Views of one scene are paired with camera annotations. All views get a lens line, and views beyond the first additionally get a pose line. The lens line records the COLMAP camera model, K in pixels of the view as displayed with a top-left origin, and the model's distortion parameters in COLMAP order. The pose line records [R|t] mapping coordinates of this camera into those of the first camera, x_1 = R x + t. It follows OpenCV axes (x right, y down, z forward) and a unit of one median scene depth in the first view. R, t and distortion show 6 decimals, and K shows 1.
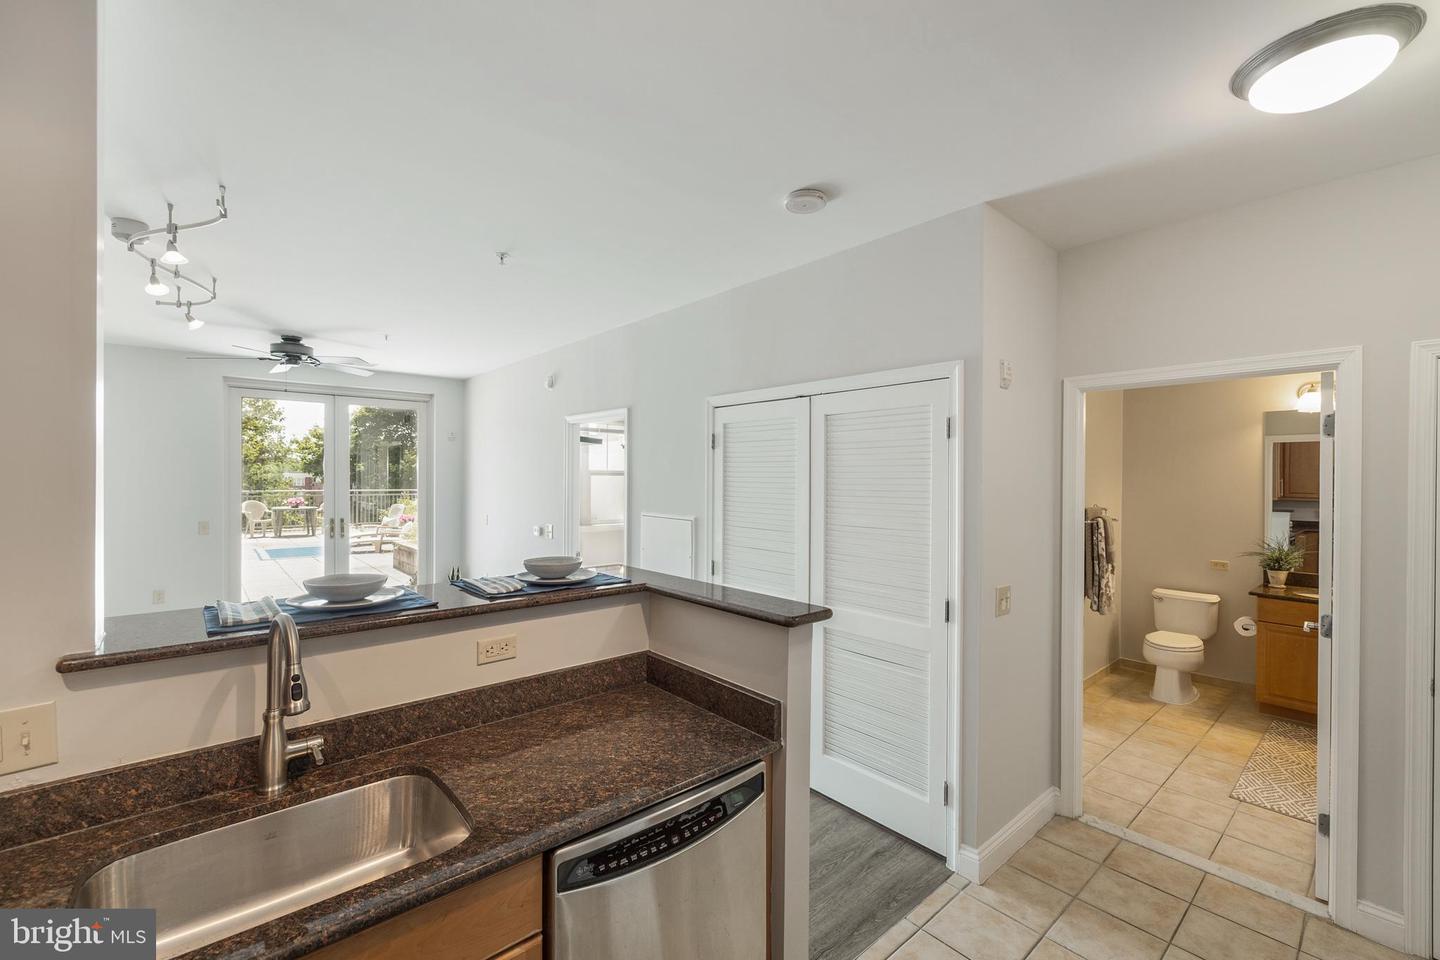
lens RADIAL K [[604.7, 0, 724.4], [0, 604.7, 480.6], [0, 0, 1]] dist [0.005653, 0.000772]
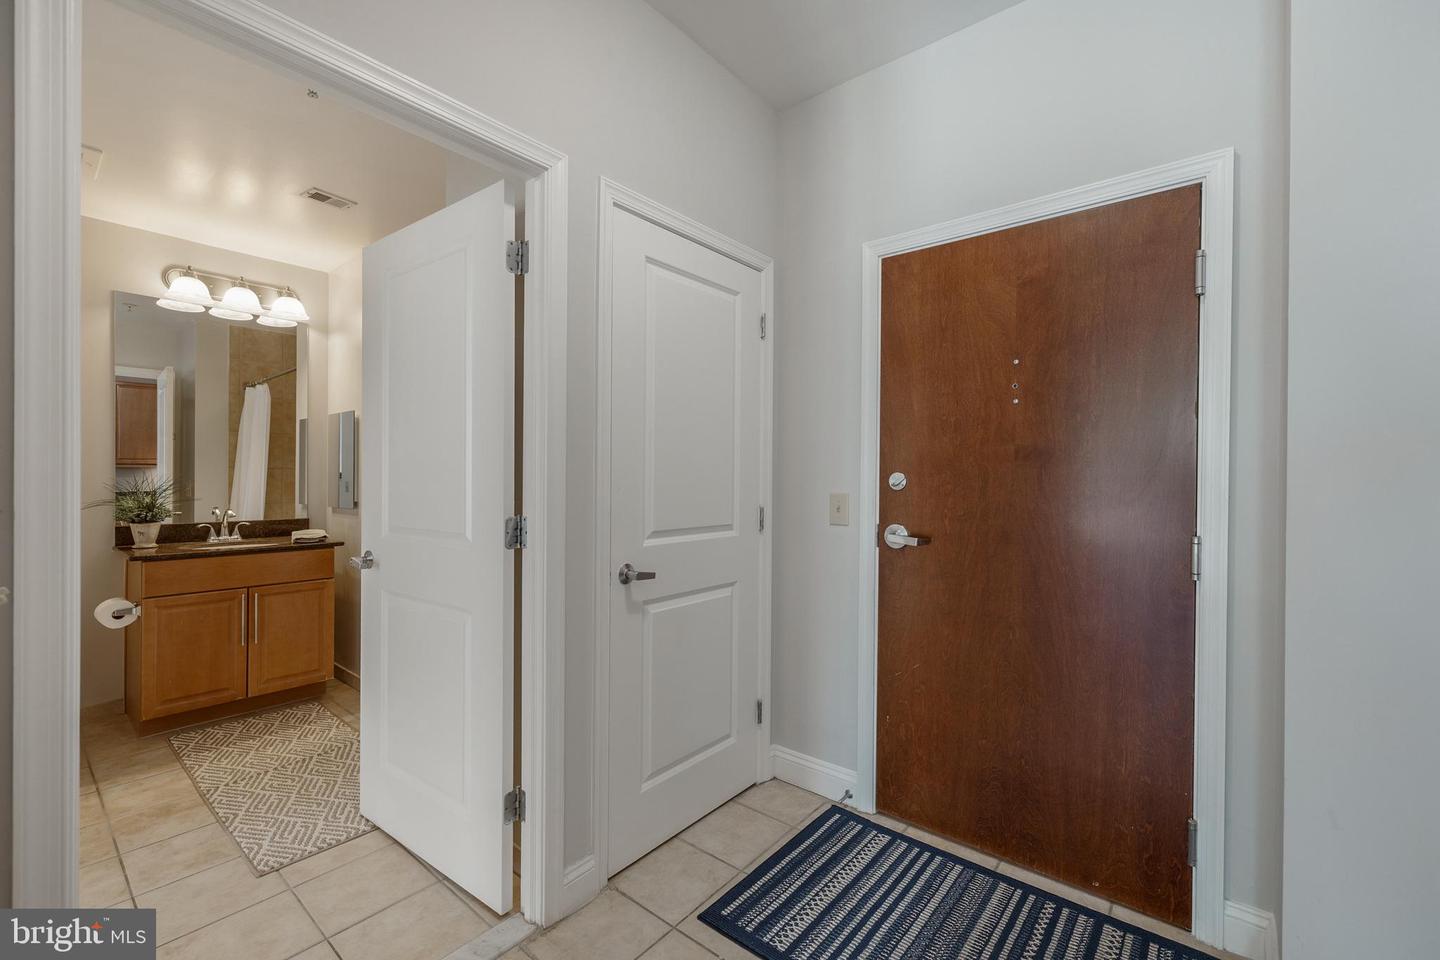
lens RADIAL K [[604.7, 0, 708.9], [0, 604.7, 475.7], [0, 0, 1]] dist [0.005653, 0.000772]
pose [[-0.157063, -0.009041, 0.987547, 0.096914], [0.001195, 0.999956, 0.009345, 0.067131], [-0.987588, 0.002647, -0.157045, 0.363066]]
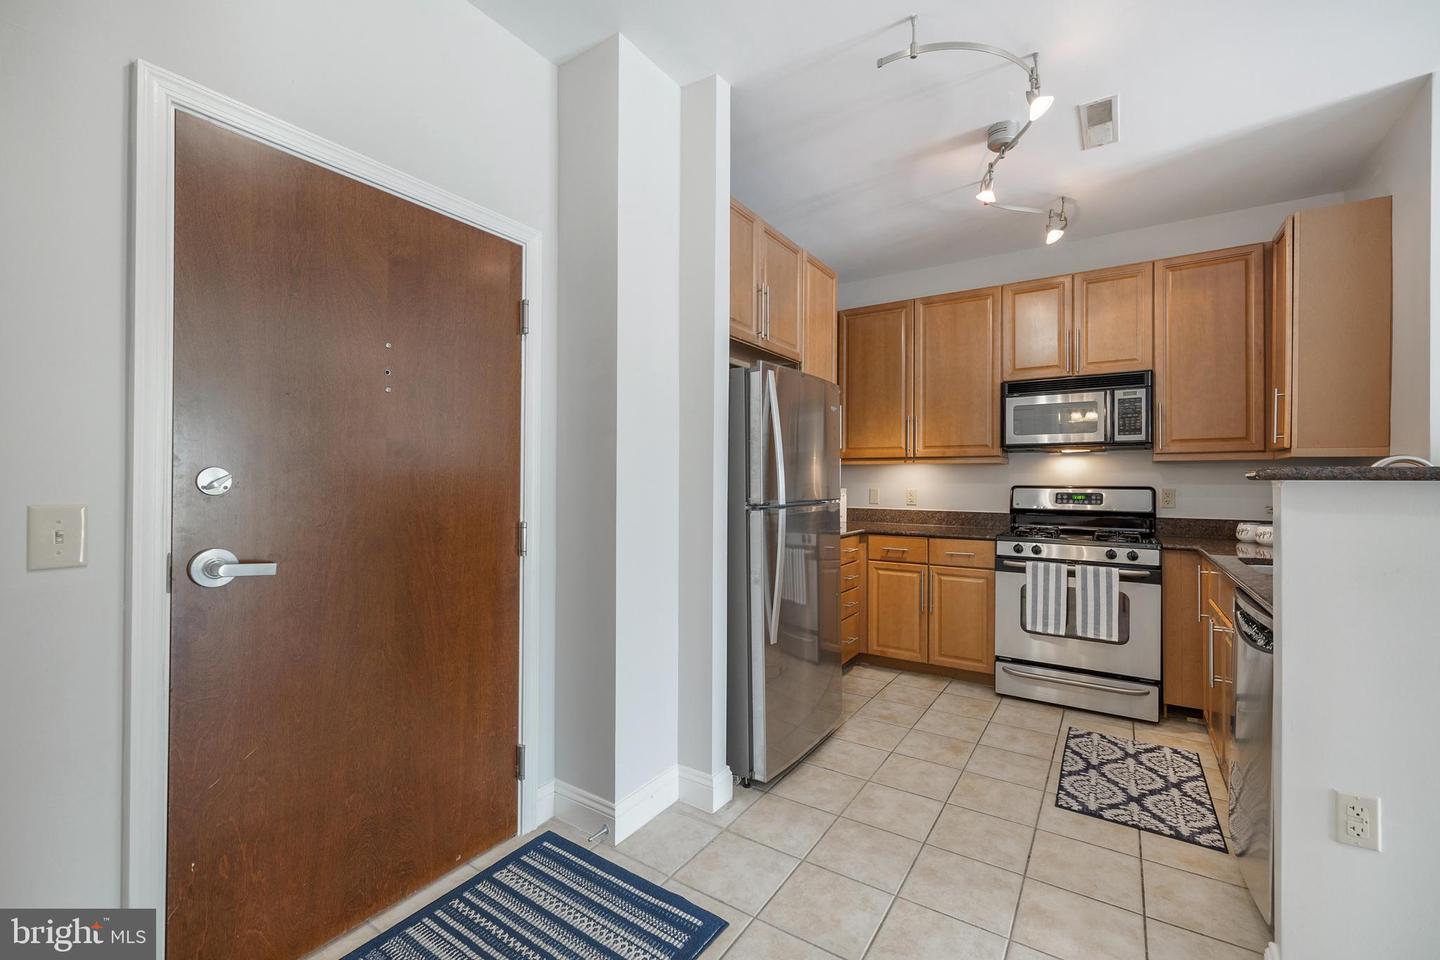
lens RADIAL K [[604.7, 0, 726.4], [0, 604.7, 478.8], [0, 0, 1]] dist [0.005653, 0.000772]
pose [[-0.961042, -0.011224, -0.276175, 0.326598], [-0.012716, 0.999913, 0.003610, 0.069879], [0.276110, 0.006981, -0.961101, 0.476643]]
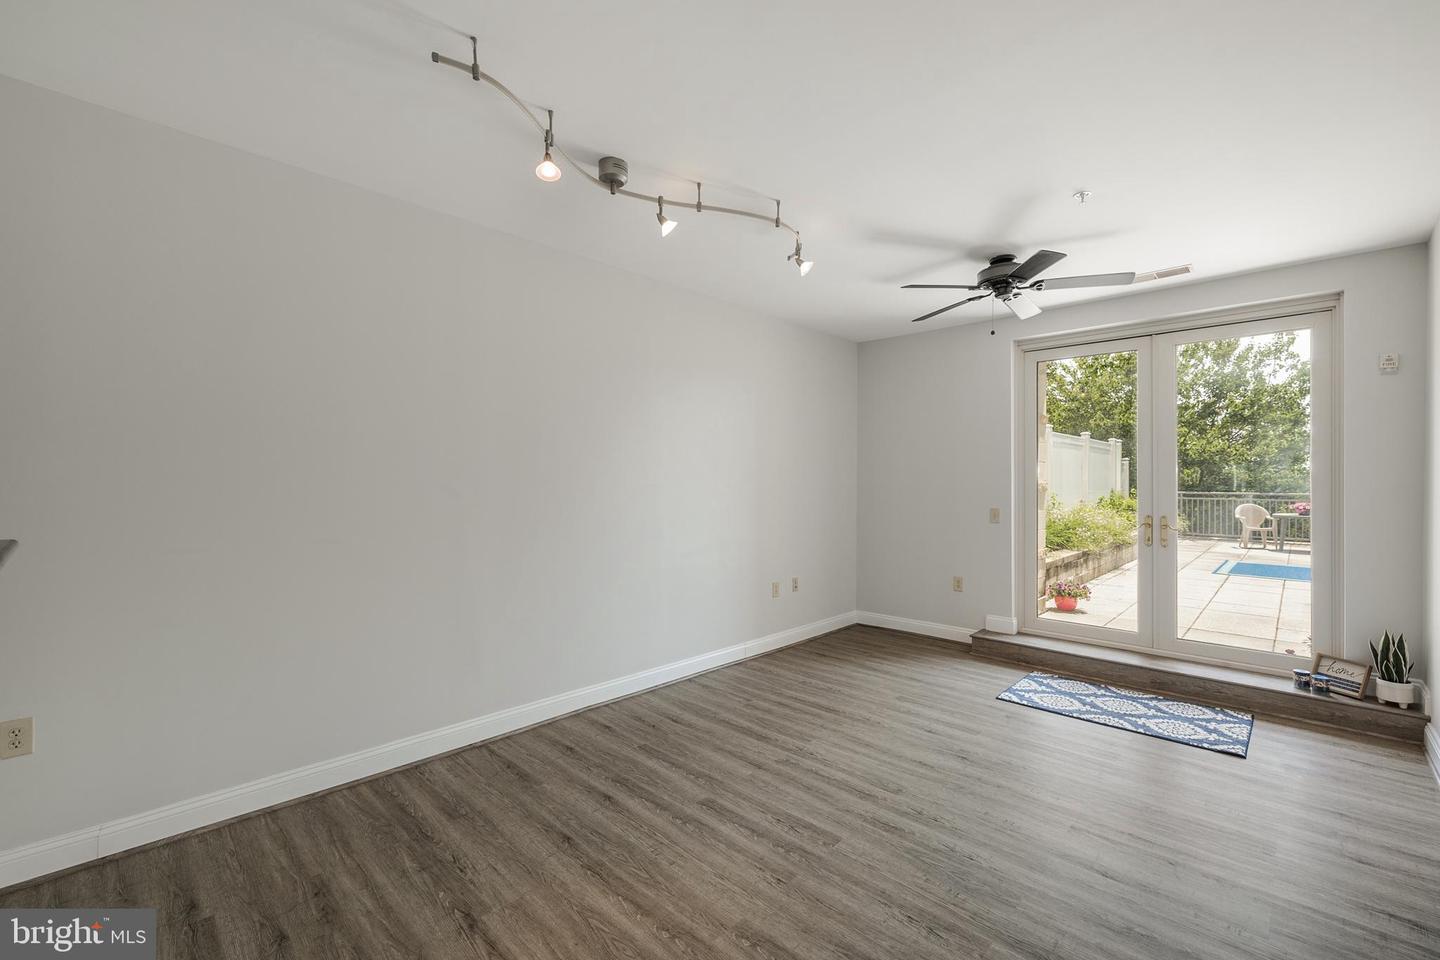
lens RADIAL K [[604.7, 0, 721.3], [0, 604.7, 480.1], [0, 0, 1]] dist [0.005653, 0.000772]
pose [[0.089918, -0.005058, -0.995936, -0.011950], [-0.011157, 0.999919, -0.006085, 0.035422], [0.995887, 0.011659, 0.089854, 0.525012]]
